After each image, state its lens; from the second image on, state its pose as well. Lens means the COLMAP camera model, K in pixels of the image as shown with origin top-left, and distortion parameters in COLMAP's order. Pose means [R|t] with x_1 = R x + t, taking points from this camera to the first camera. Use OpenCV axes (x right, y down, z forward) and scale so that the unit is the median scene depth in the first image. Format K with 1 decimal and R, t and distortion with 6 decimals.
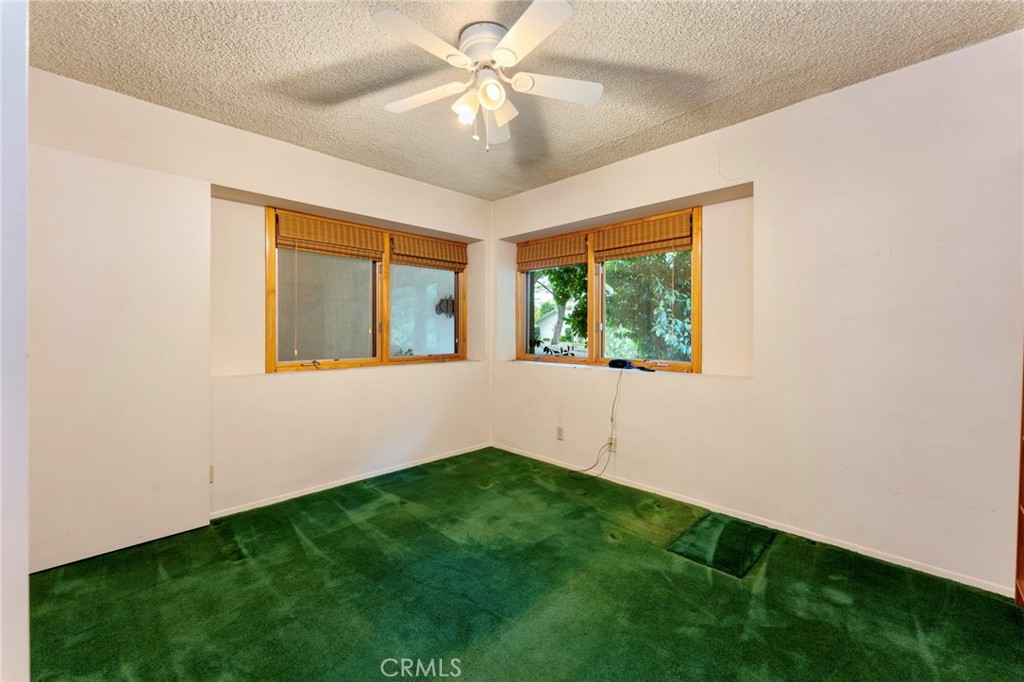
lens RADIAL K [[418.9, 0, 511.7], [0, 418.9, 332.6], [0, 0, 1]] dist [-0.000569, -0.000142]
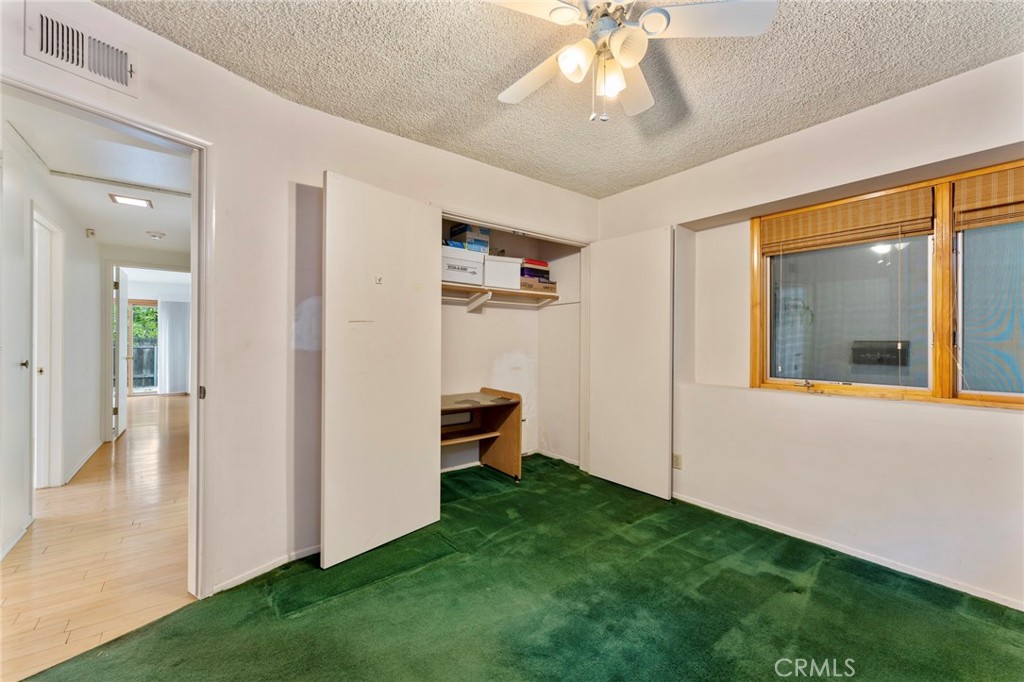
lens RADIAL K [[413.3, 0, 510.9], [0, 413.3, 344.4], [0, 0, 1]] dist [-0.000392, 0.000137]
pose [[-0.132531, 0.004764, -0.991167, 0.479051], [-0.008024, 0.999951, 0.005879, -0.006568], [0.991146, 0.008732, -0.132486, 0.597807]]
